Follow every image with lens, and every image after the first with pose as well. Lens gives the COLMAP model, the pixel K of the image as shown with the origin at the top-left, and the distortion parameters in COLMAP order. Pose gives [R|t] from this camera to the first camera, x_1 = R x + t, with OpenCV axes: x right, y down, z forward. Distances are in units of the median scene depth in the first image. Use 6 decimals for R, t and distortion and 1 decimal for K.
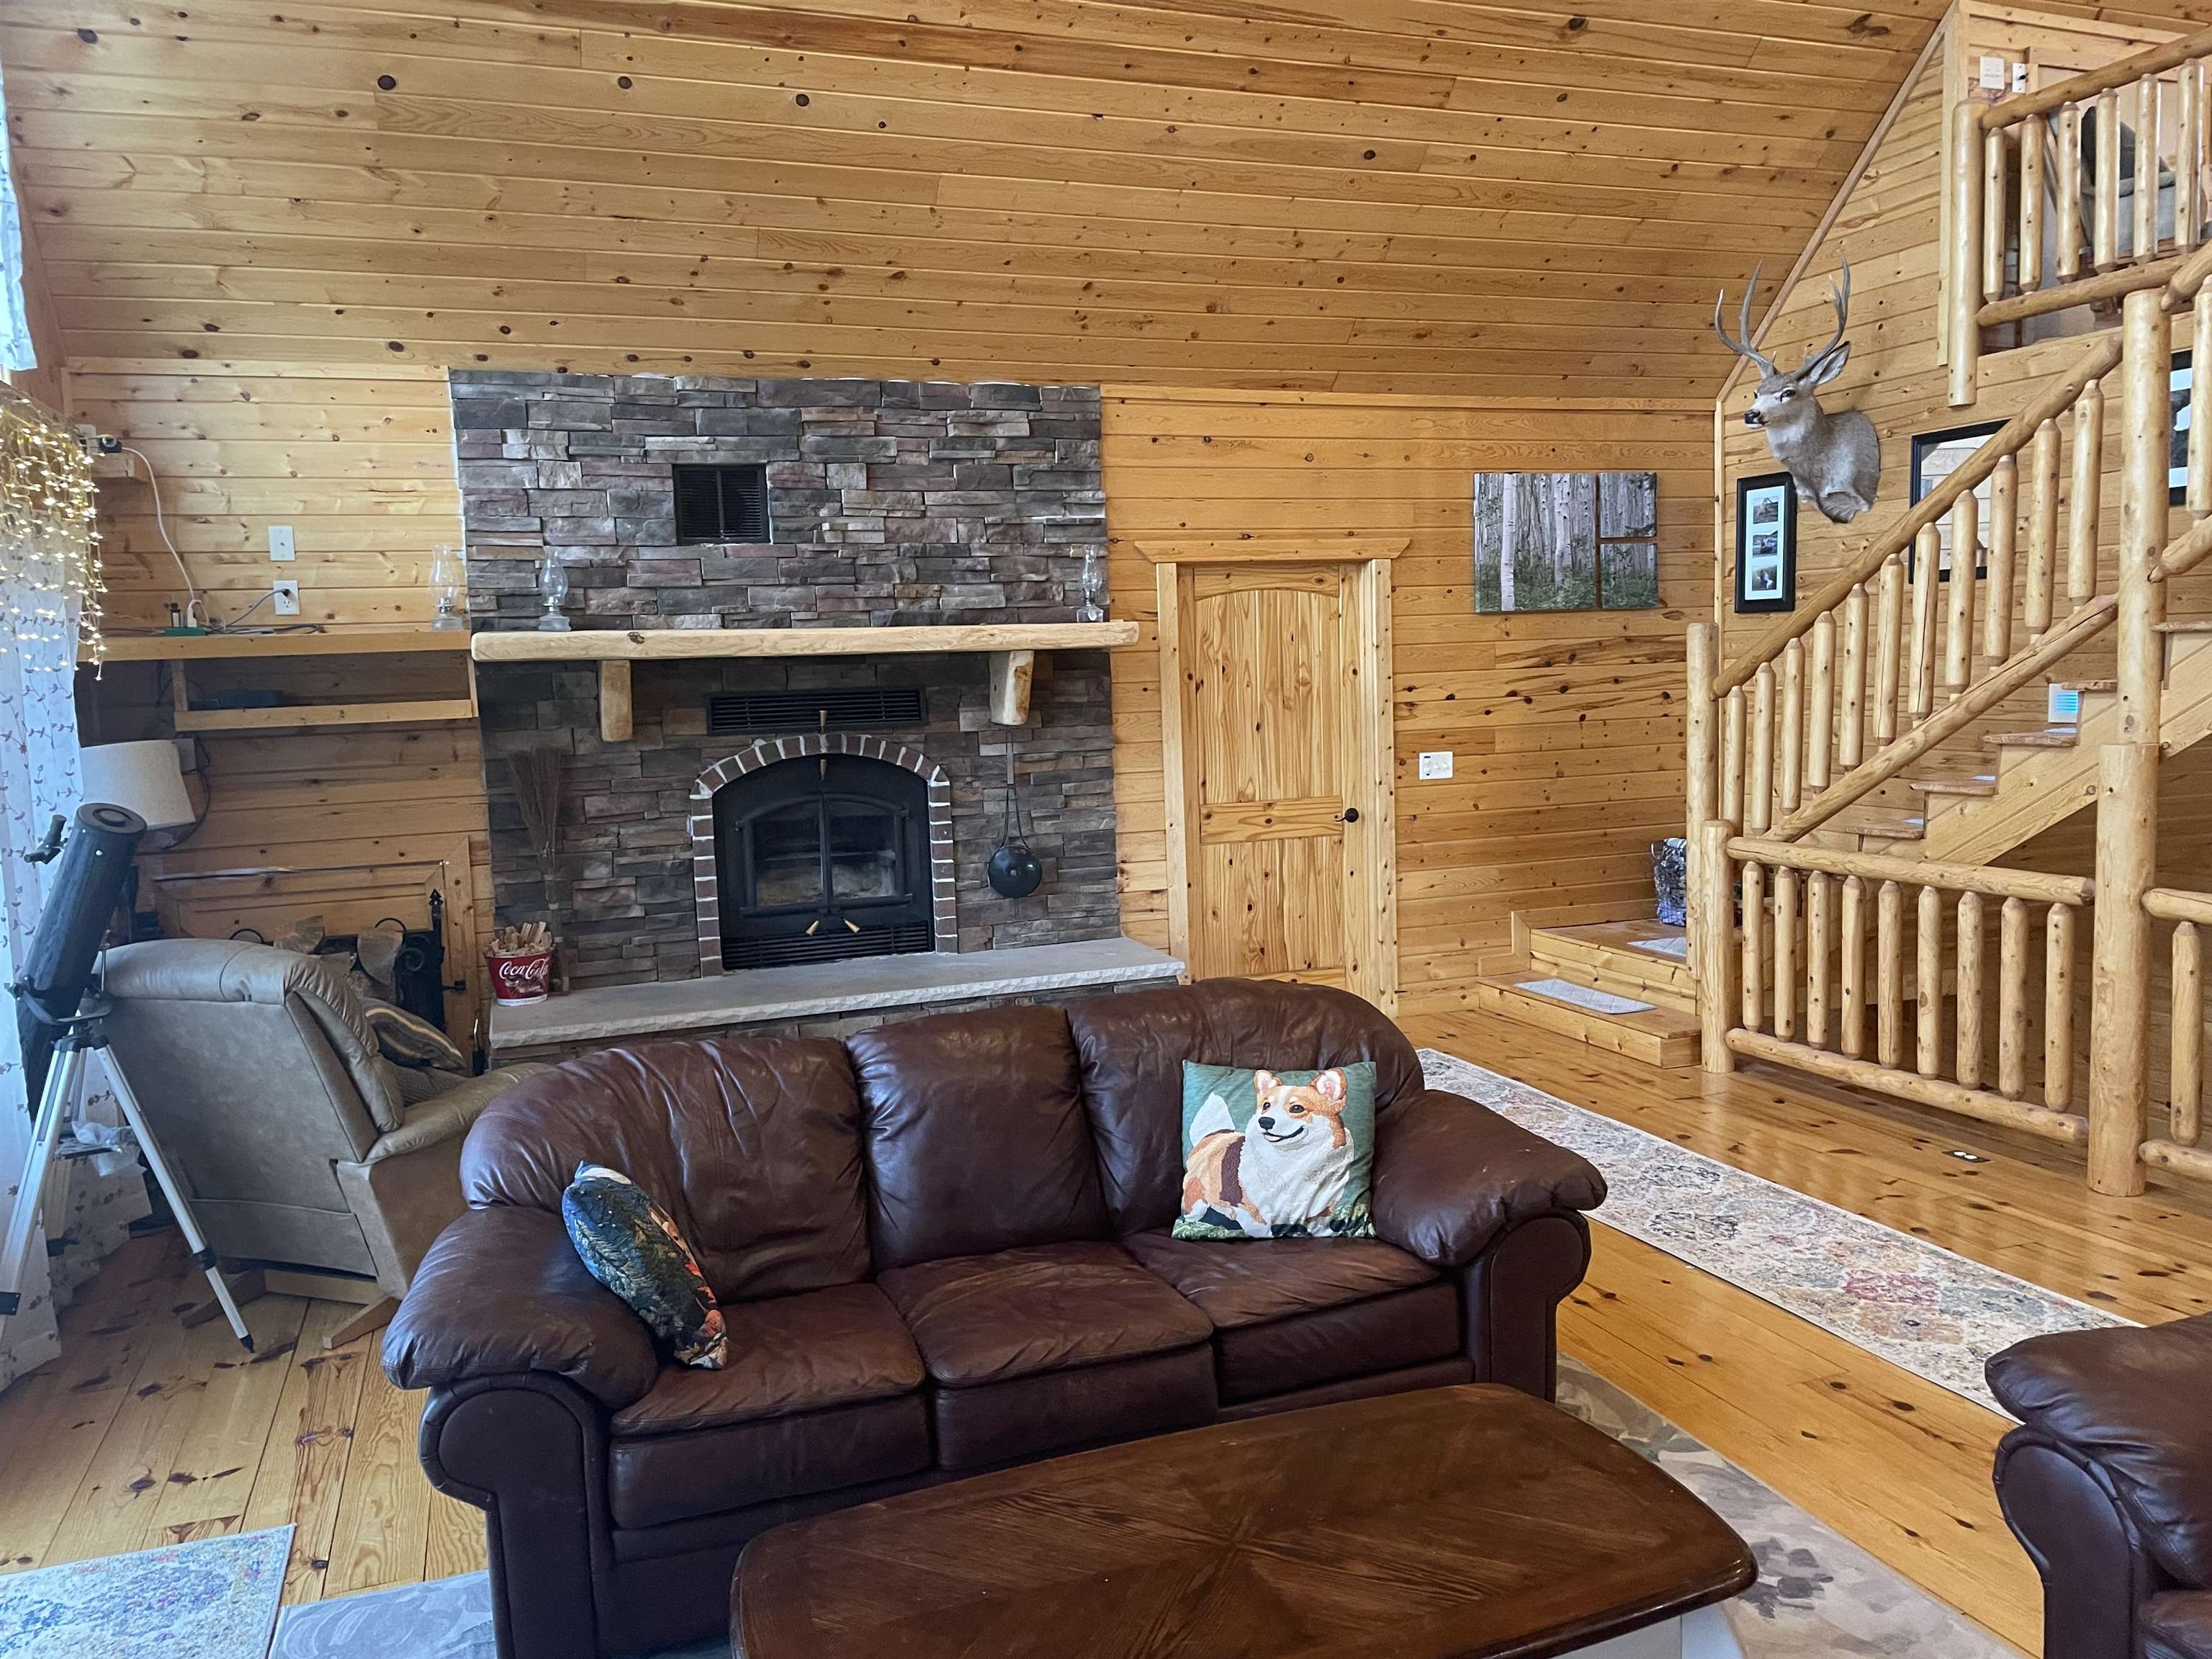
lens RADIAL K [[1674.0, 0, 1112.2], [0, 1674.0, 818.5], [0, 0, 1]] dist [0.081853, -0.105239]
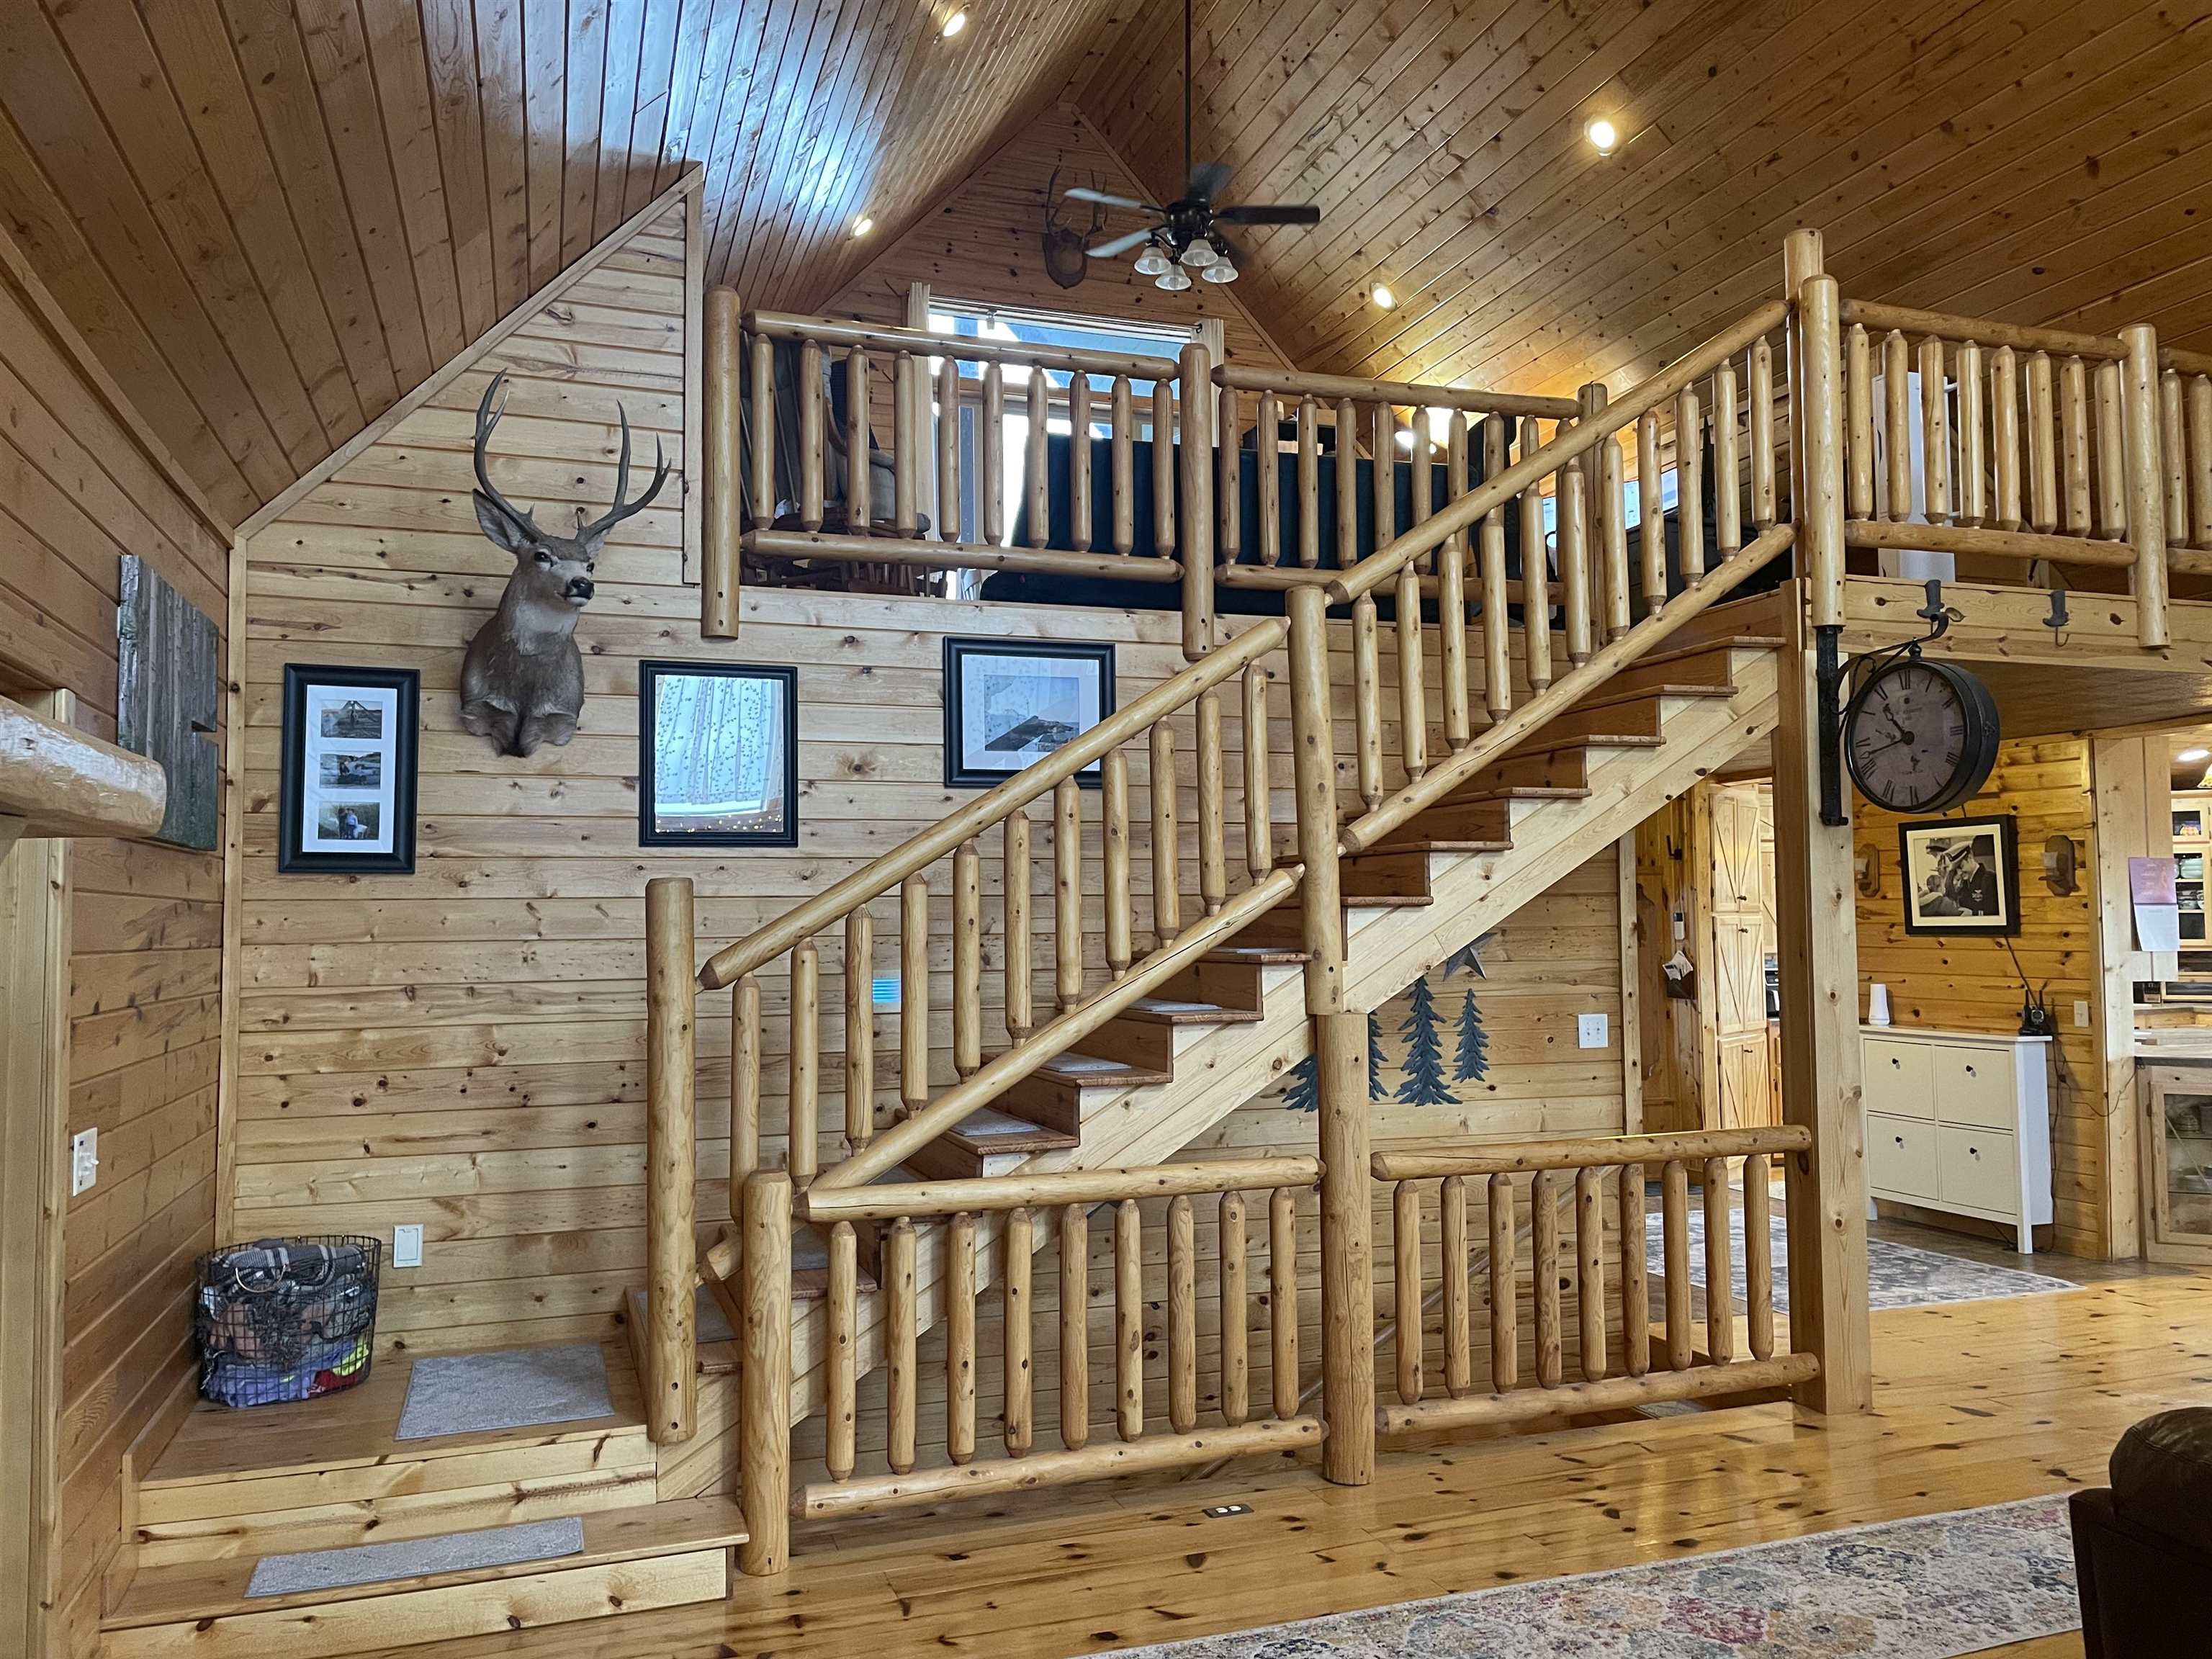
lens RADIAL K [[1658.5, 0, 1124.6], [0, 1658.5, 813.7], [0, 0, 1]] dist [0.112469, -0.173266]
pose [[0.011780, 0.100193, 0.994898, -0.302777], [0.105106, 0.989331, -0.100876, -0.055017], [-0.994391, 0.105758, 0.001123, 0.814807]]
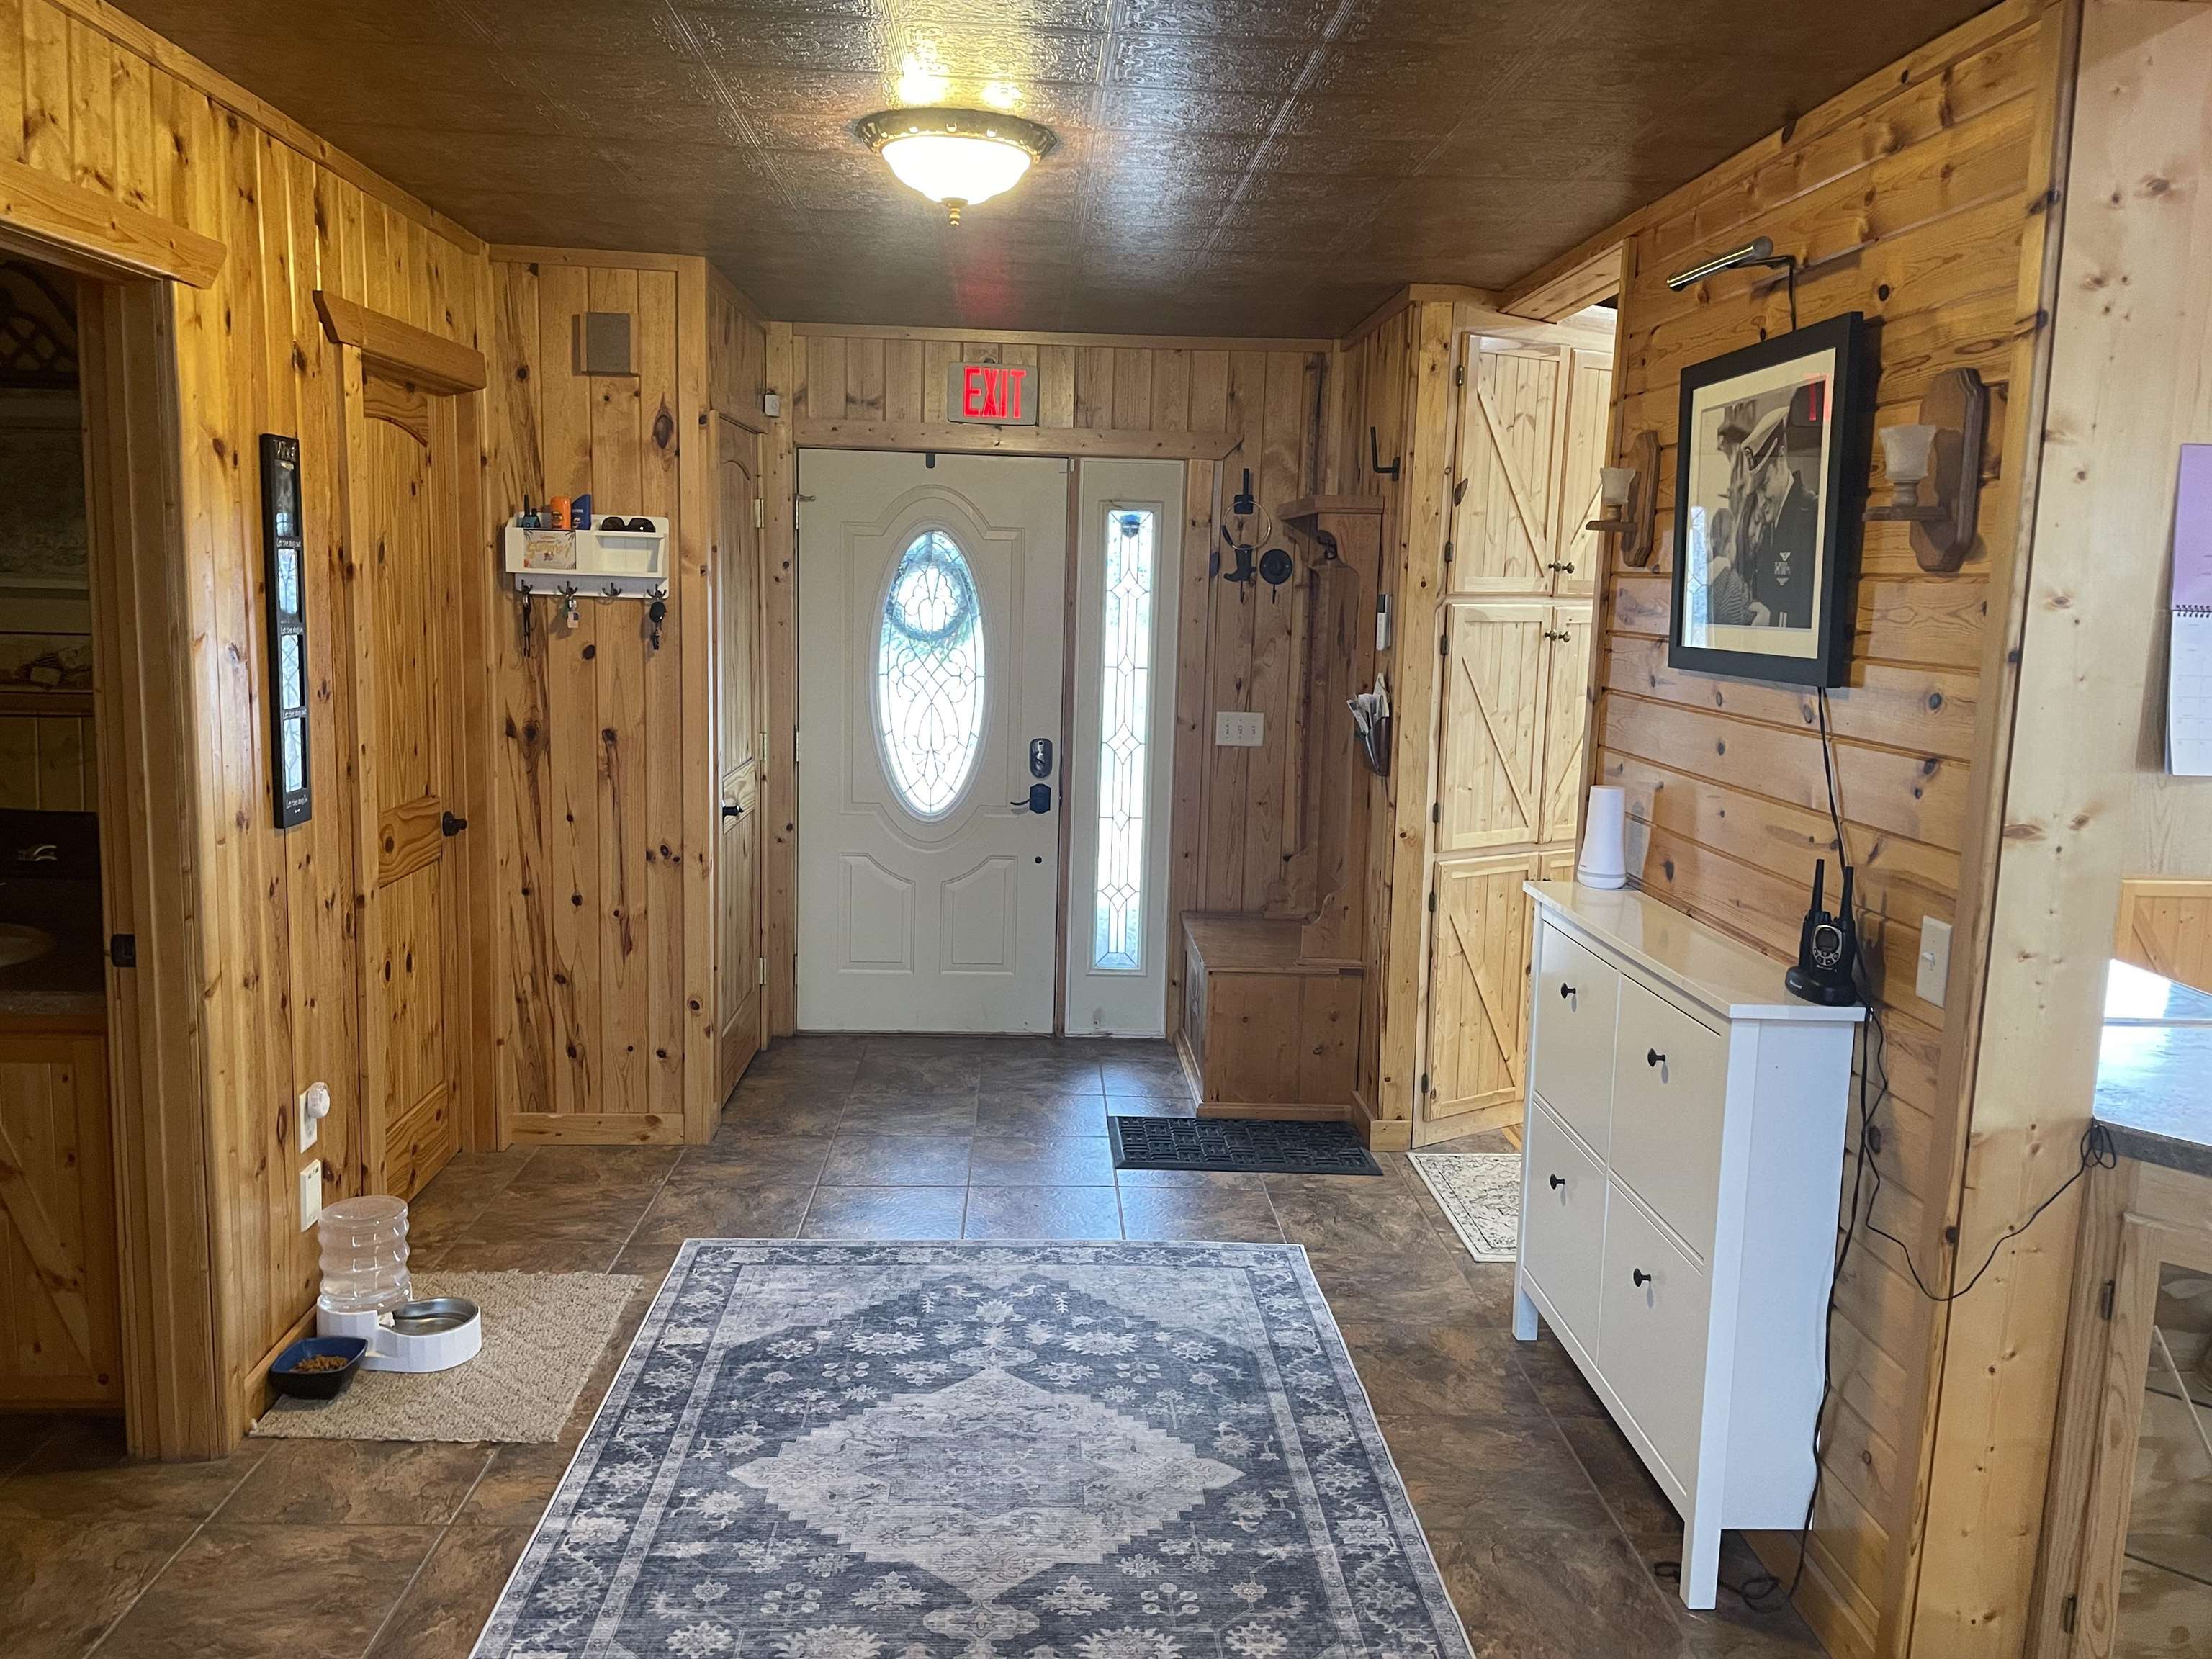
lens RADIAL K [[1658.5, 0, 1124.6], [0, 1658.5, 813.7], [0, 0, 1]] dist [0.112469, -0.173266]
pose [[0.287625, -0.091825, 0.953331, 0.499180], [0.053196, 0.995388, 0.079827, -0.035528], [-0.956265, 0.027753, 0.291183, 0.225772]]
